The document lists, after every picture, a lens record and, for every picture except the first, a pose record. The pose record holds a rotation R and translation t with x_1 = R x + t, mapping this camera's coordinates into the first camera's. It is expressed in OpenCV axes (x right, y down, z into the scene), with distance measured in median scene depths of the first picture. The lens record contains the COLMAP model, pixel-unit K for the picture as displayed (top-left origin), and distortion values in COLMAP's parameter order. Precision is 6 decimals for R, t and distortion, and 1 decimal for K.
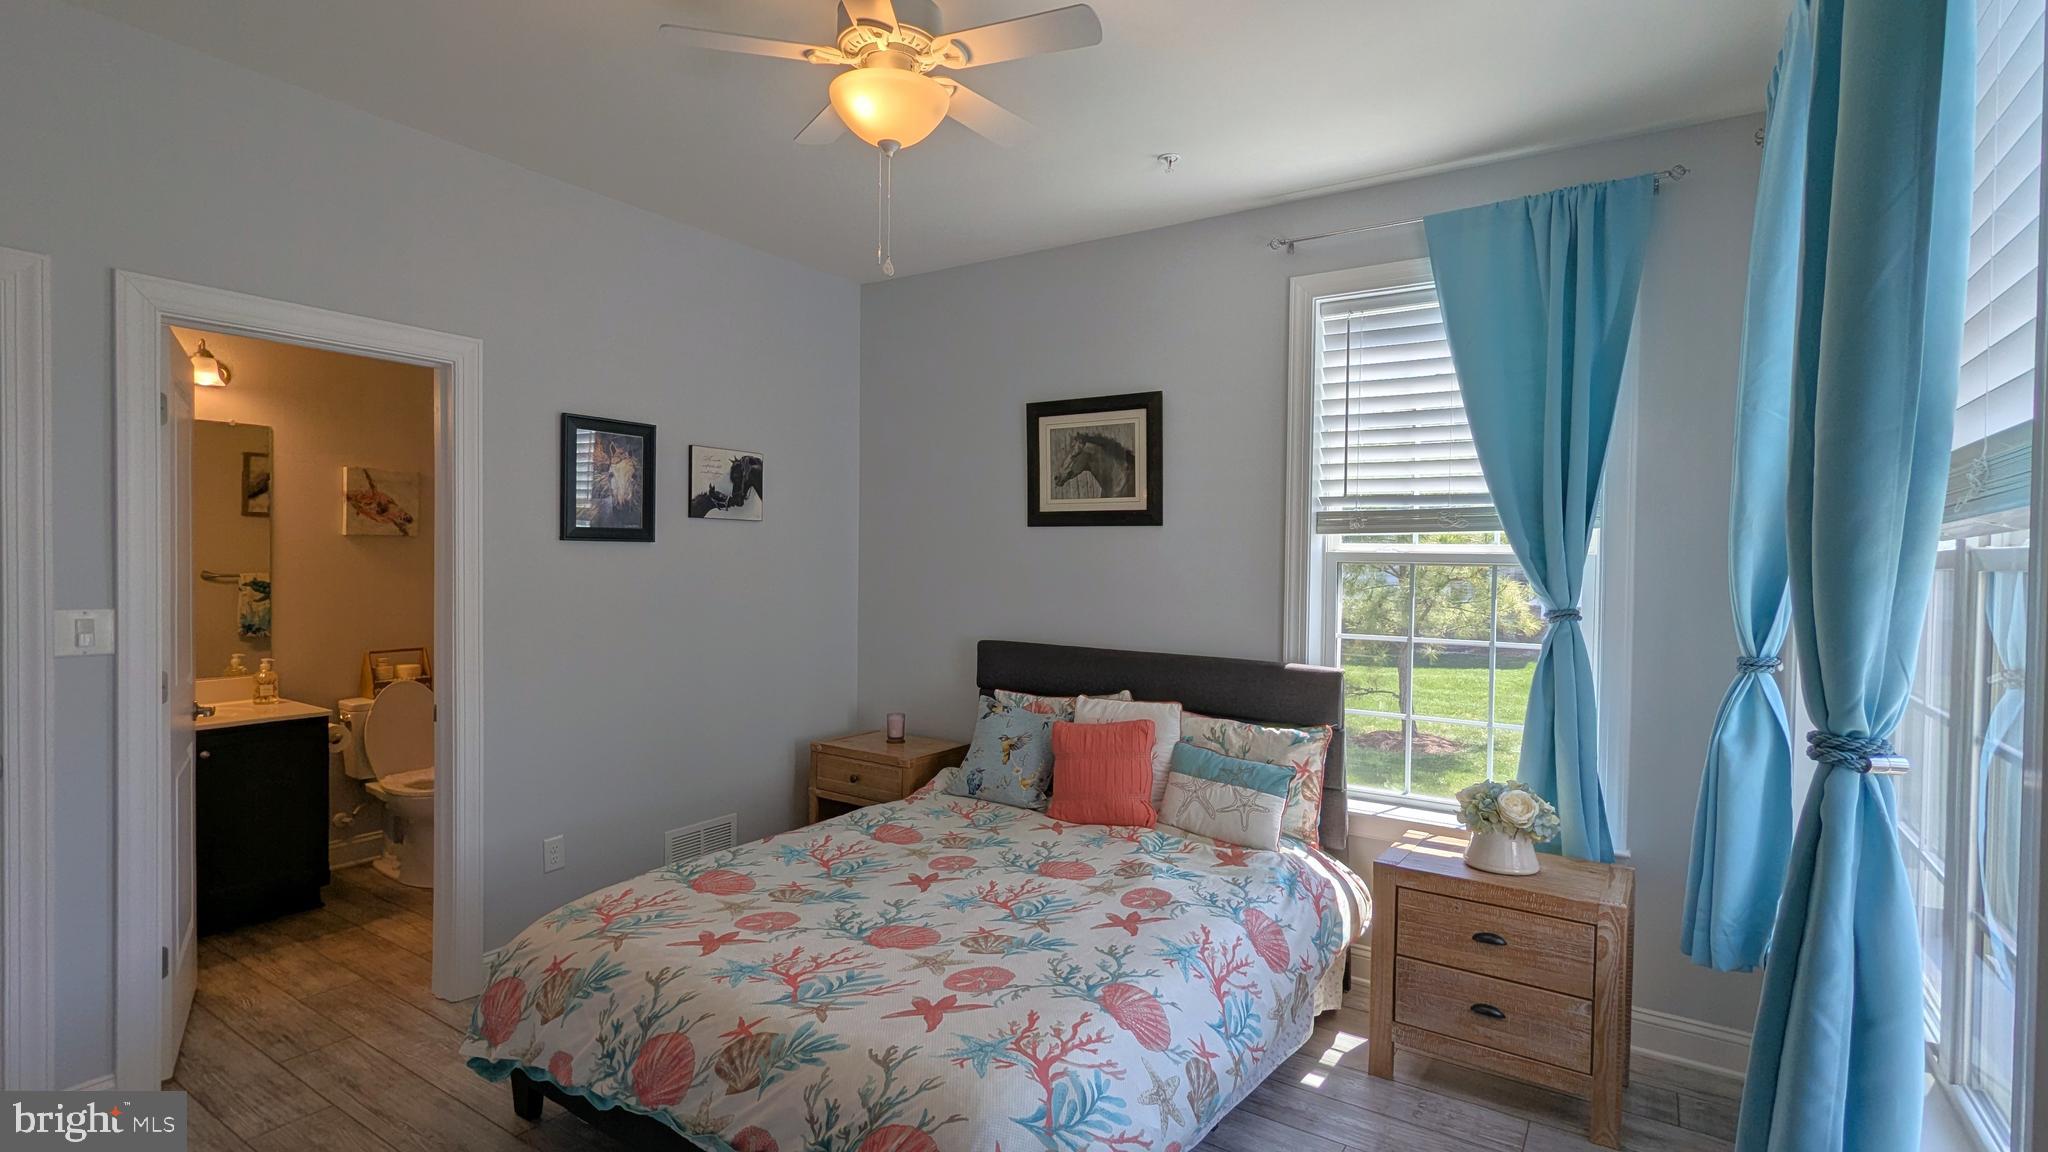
lens RADIAL K [[962.0, 0, 1015.8], [0, 962.0, 570.3], [0, 0, 1]] dist [0.002372, 0.000922]
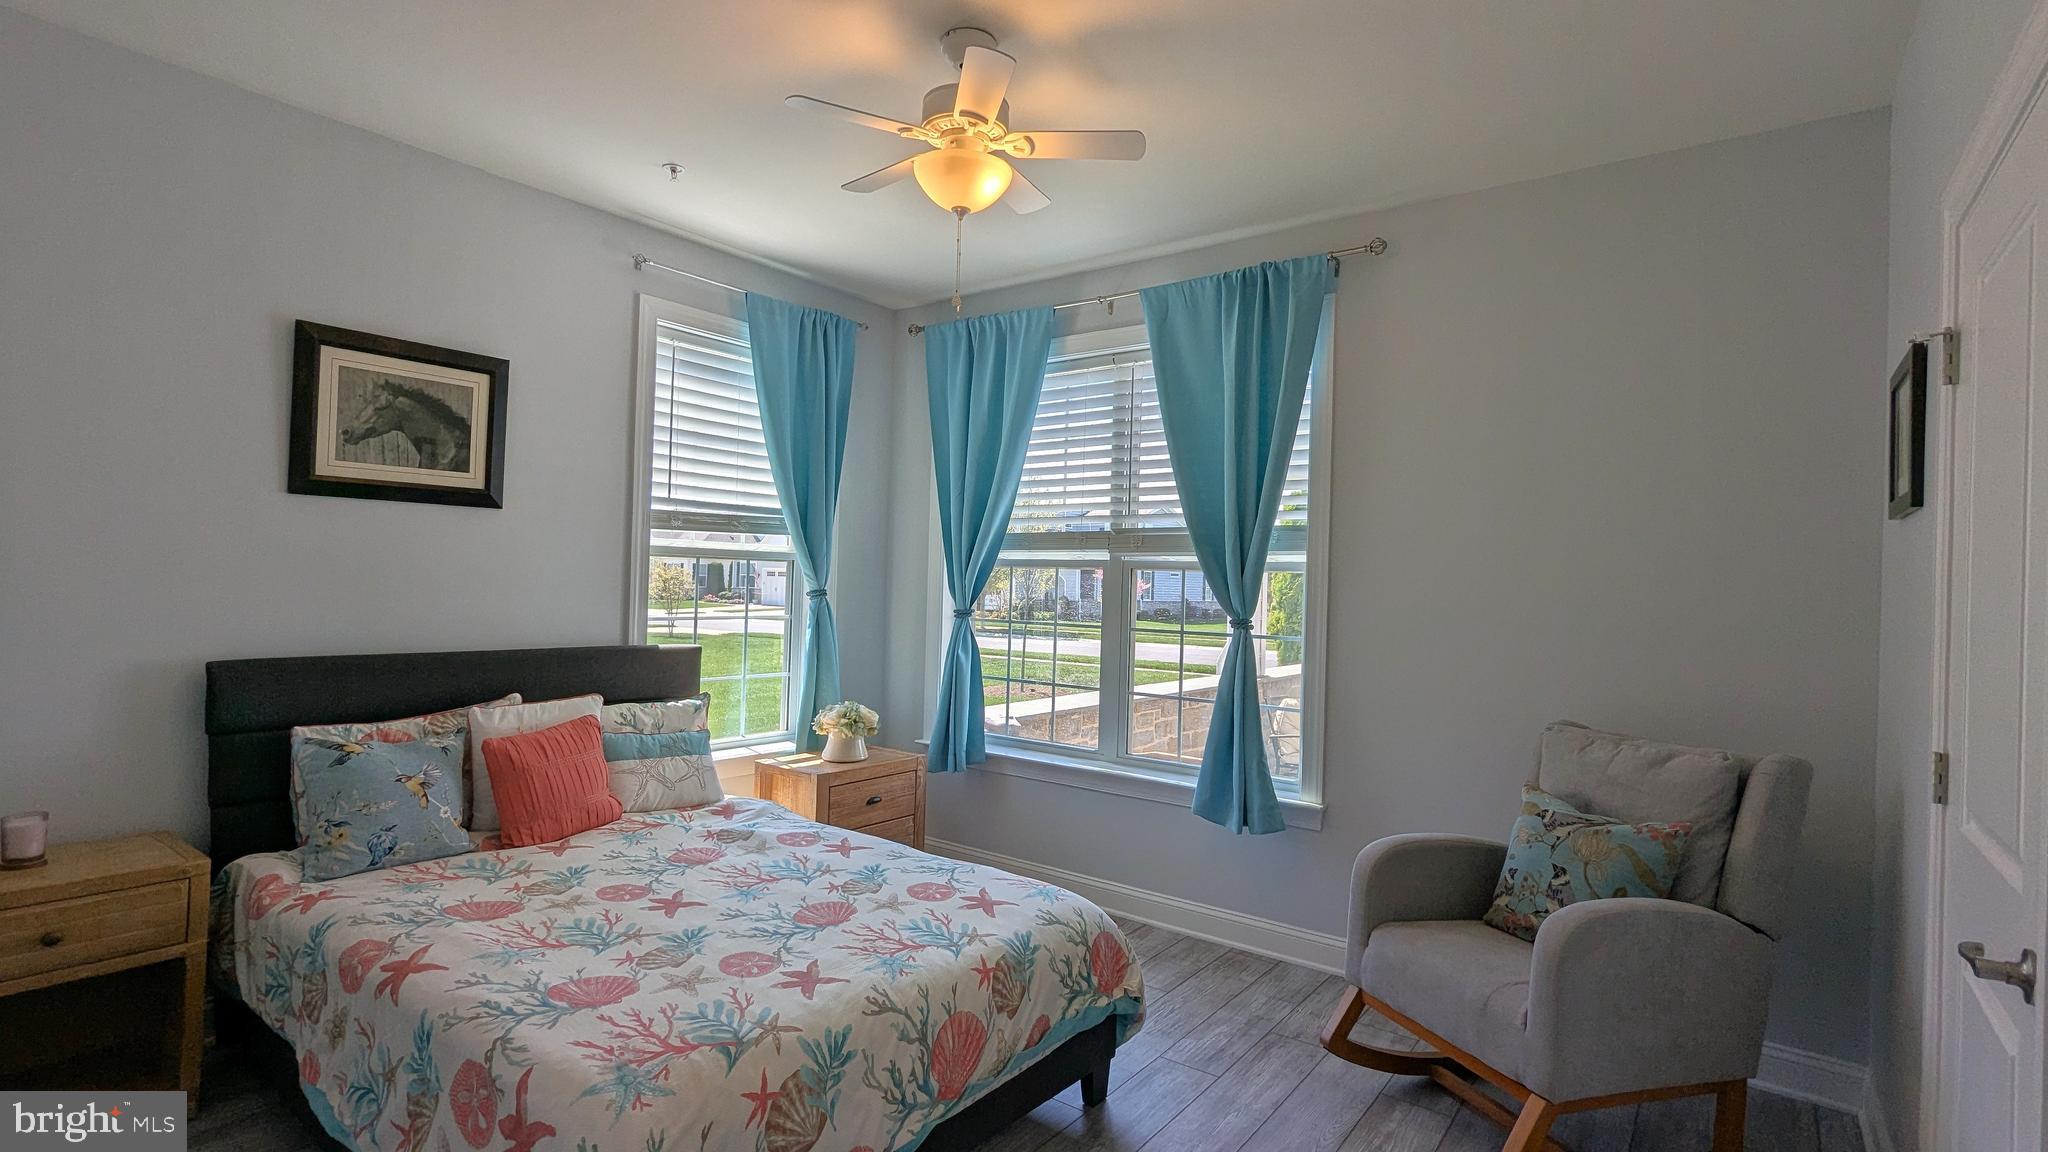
lens RADIAL K [[962.0, 0, 1016.1], [0, 962.0, 577.2], [0, 0, 1]] dist [0.002372, 0.000922]
pose [[0.063975, -0.005744, 0.997935, -0.853604], [-0.011494, 0.999913, 0.006492, 0.006827], [-0.997885, -0.011886, 0.063903, 0.549442]]
